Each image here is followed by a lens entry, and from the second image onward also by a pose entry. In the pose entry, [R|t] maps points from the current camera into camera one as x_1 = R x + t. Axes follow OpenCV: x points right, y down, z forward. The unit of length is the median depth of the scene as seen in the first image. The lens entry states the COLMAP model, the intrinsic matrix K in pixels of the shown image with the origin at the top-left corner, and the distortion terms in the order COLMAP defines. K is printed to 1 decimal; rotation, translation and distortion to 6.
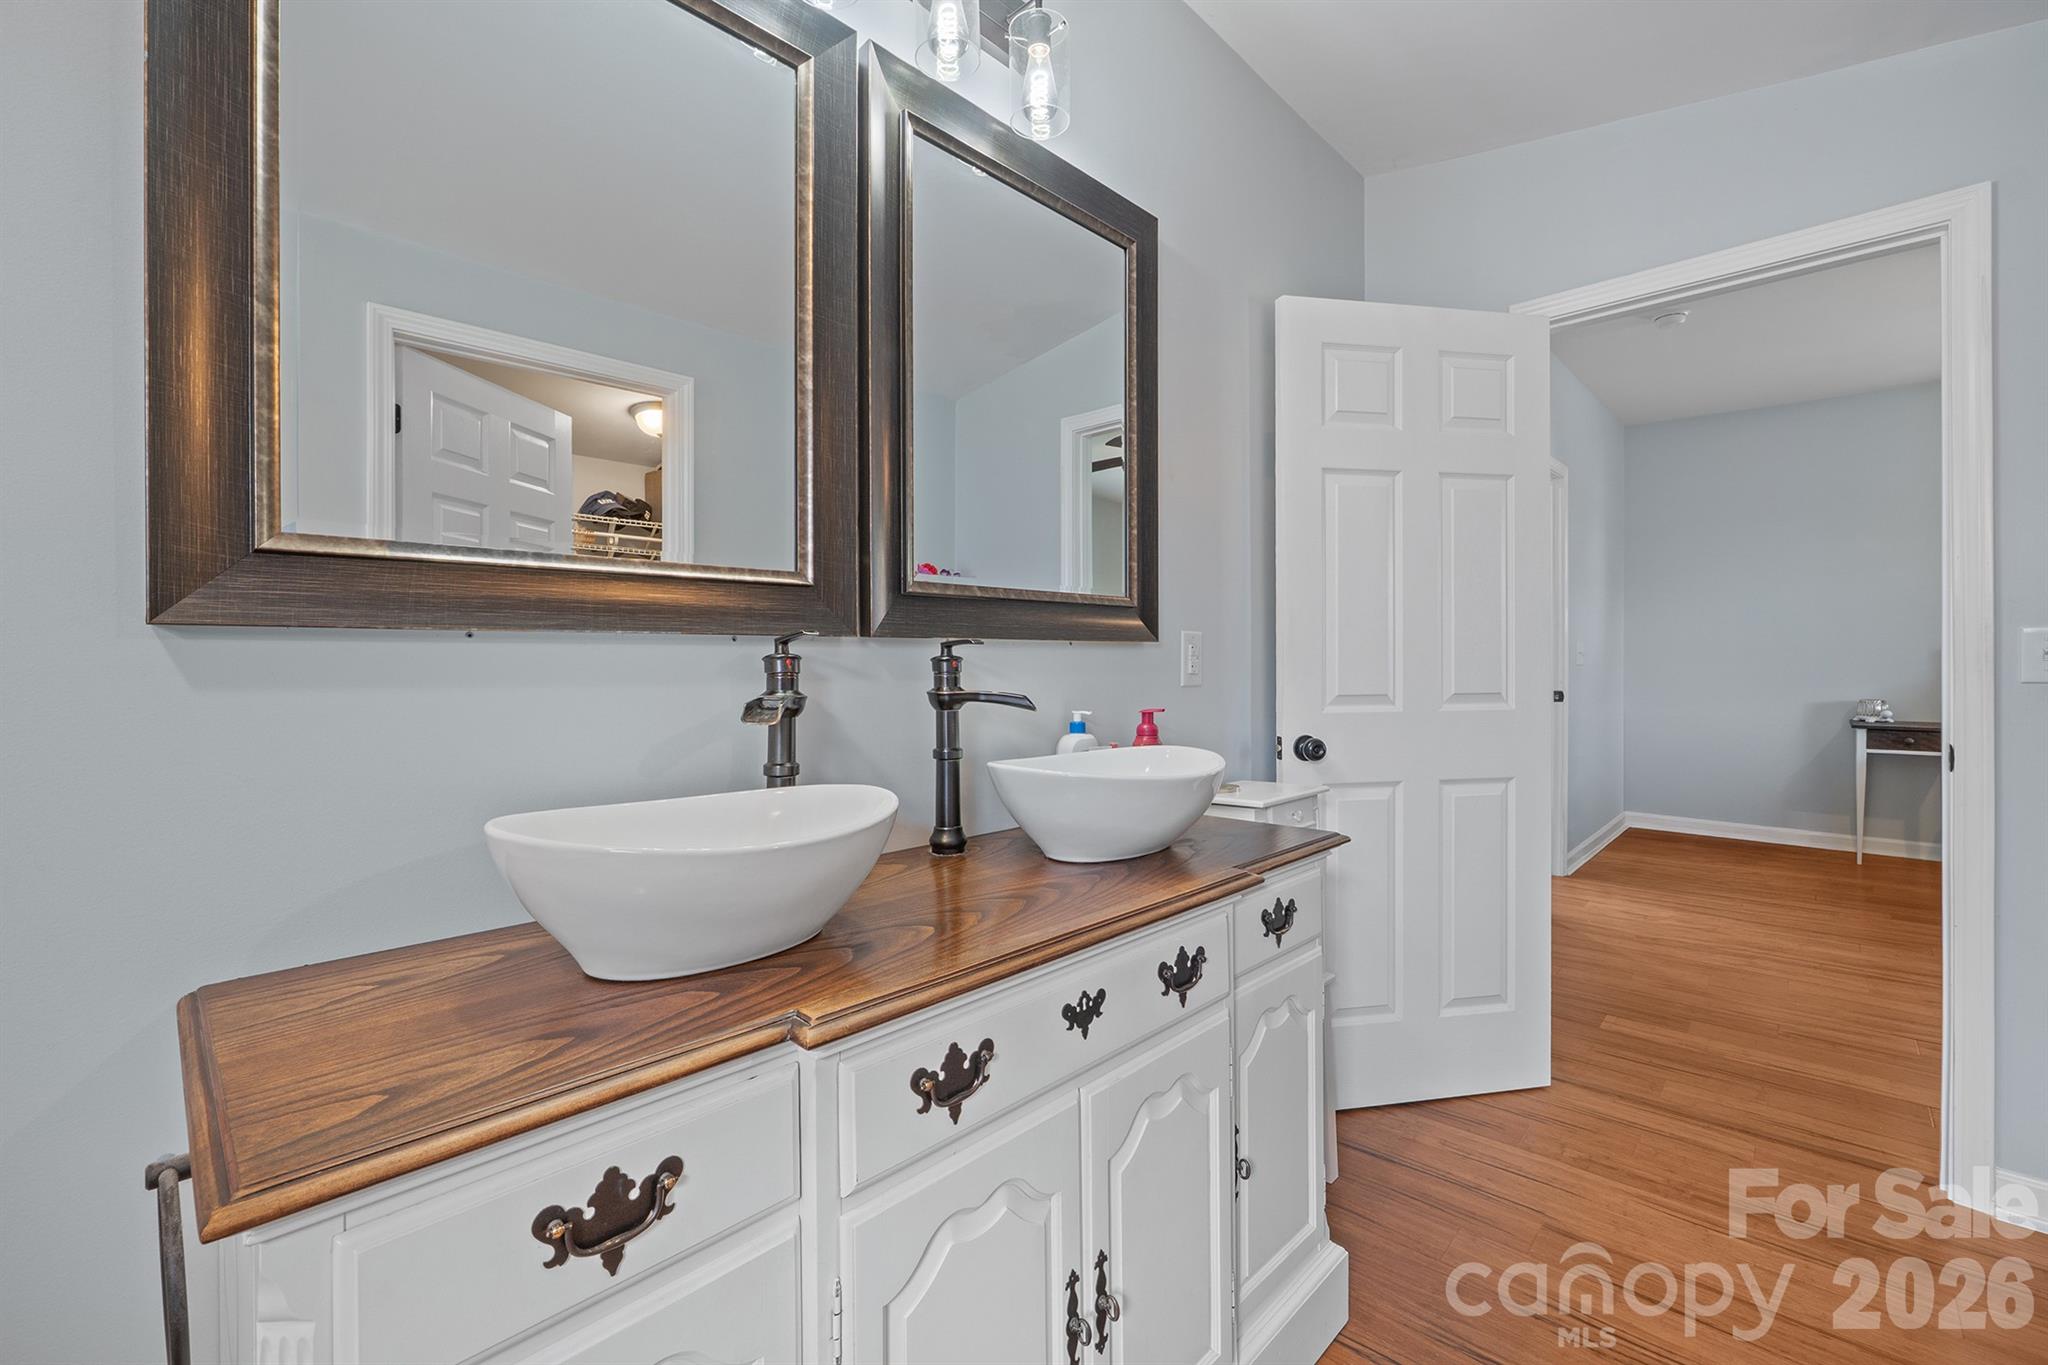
lens RADIAL K [[859.0, 0, 1022.2], [0, 859.0, 661.1], [0, 0, 1]] dist [-0.004914, -0.000030]
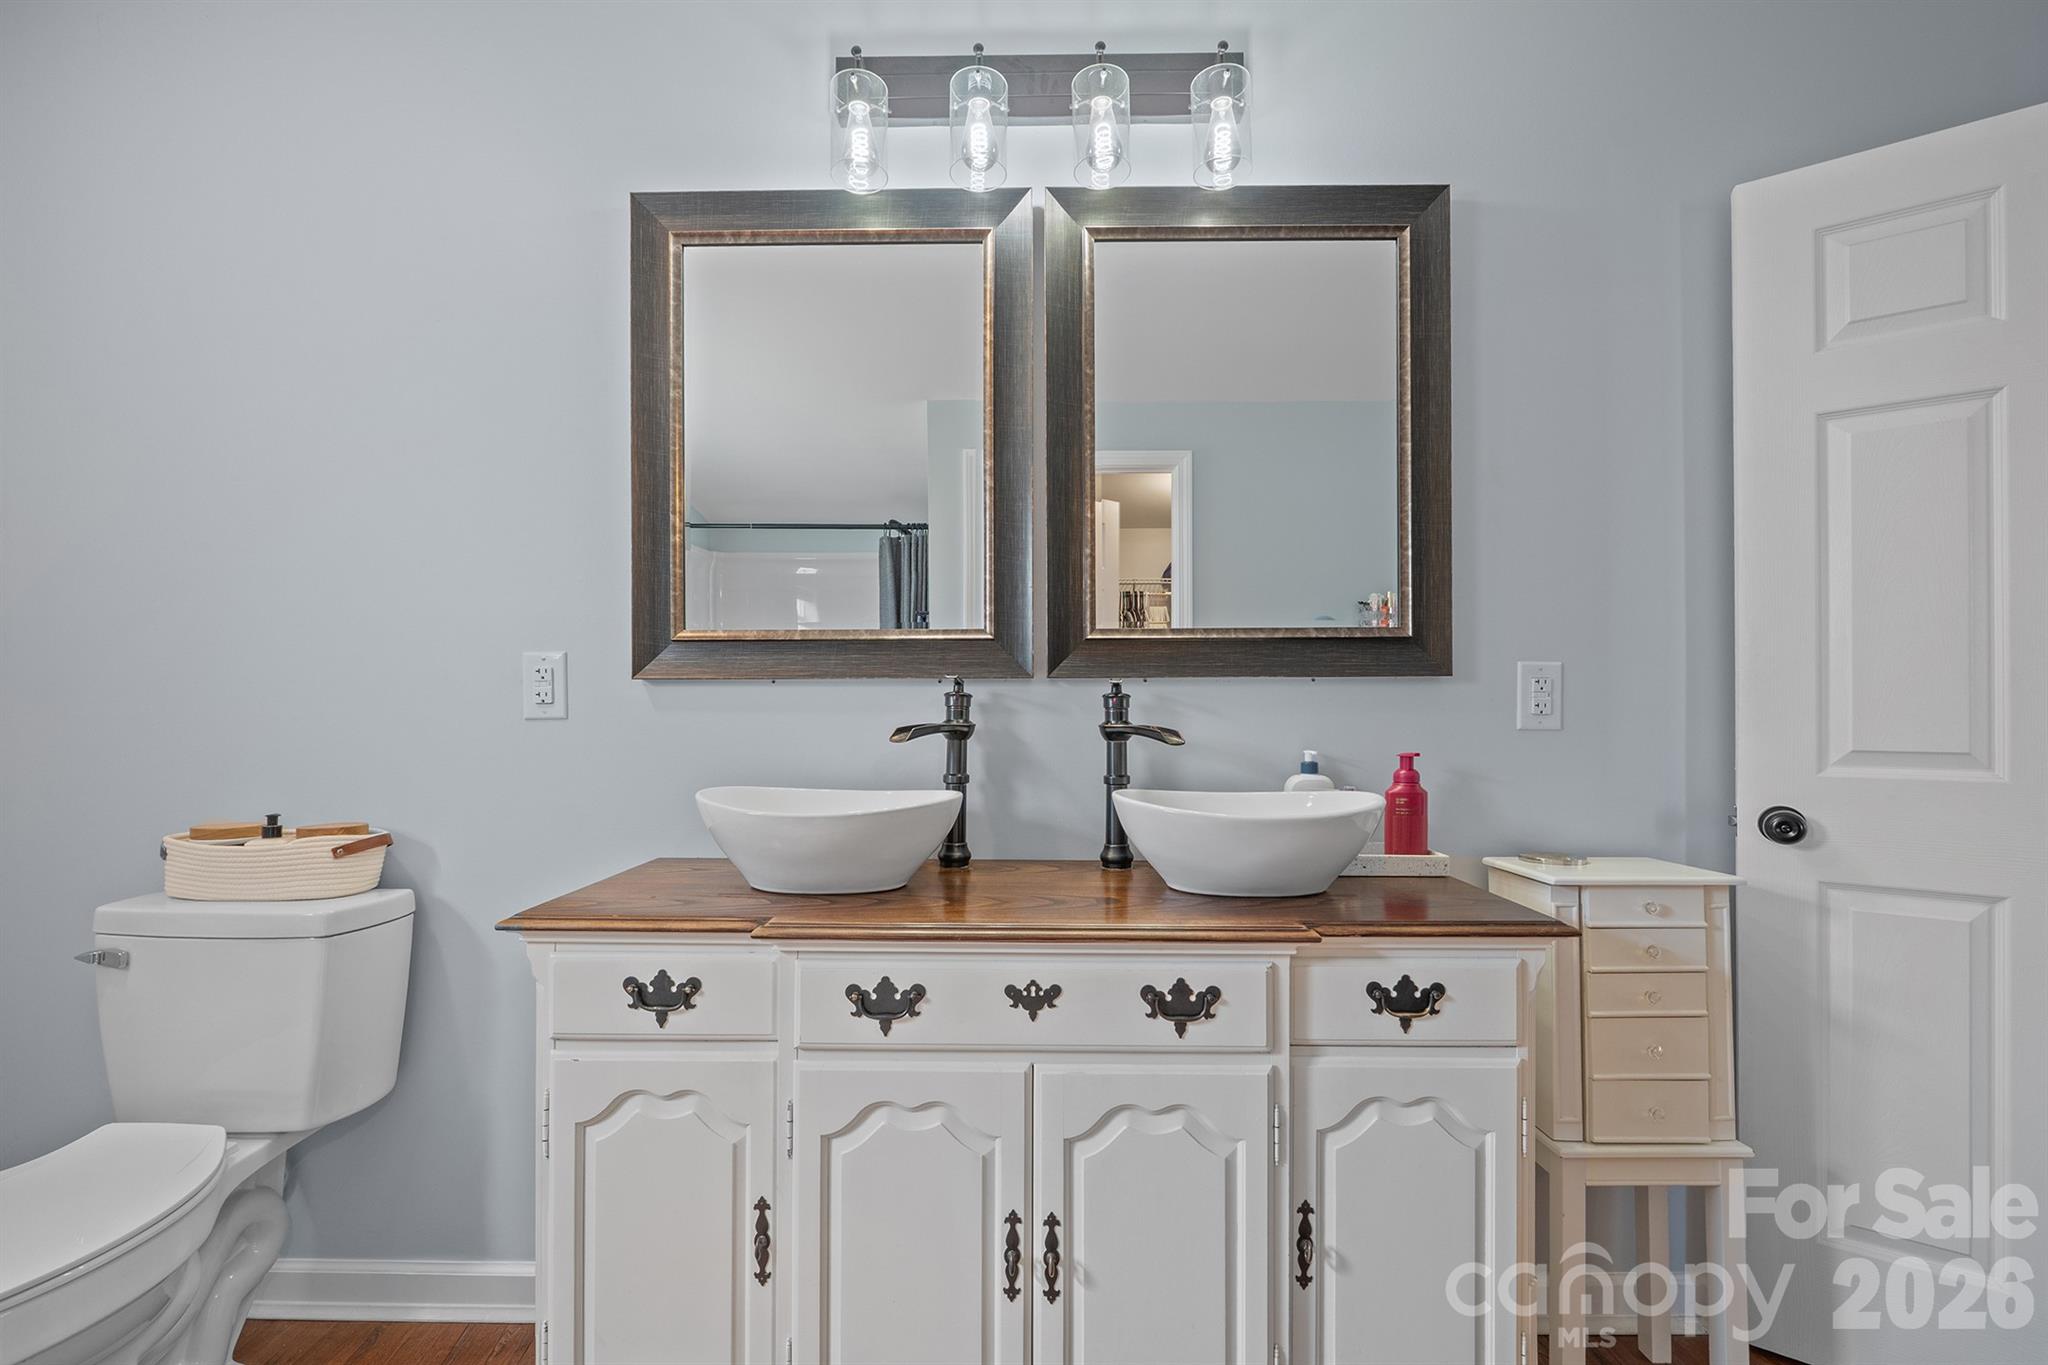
lens RADIAL K [[859.0, 0, 1020.1], [0, 859.0, 696.3], [0, 0, 1]] dist [-0.004914, -0.000030]
pose [[0.687264, -0.001862, -0.726405, 0.651354], [-0.001386, 0.999992, -0.003874, 0.002282], [0.726406, 0.003669, 0.687256, 0.131752]]
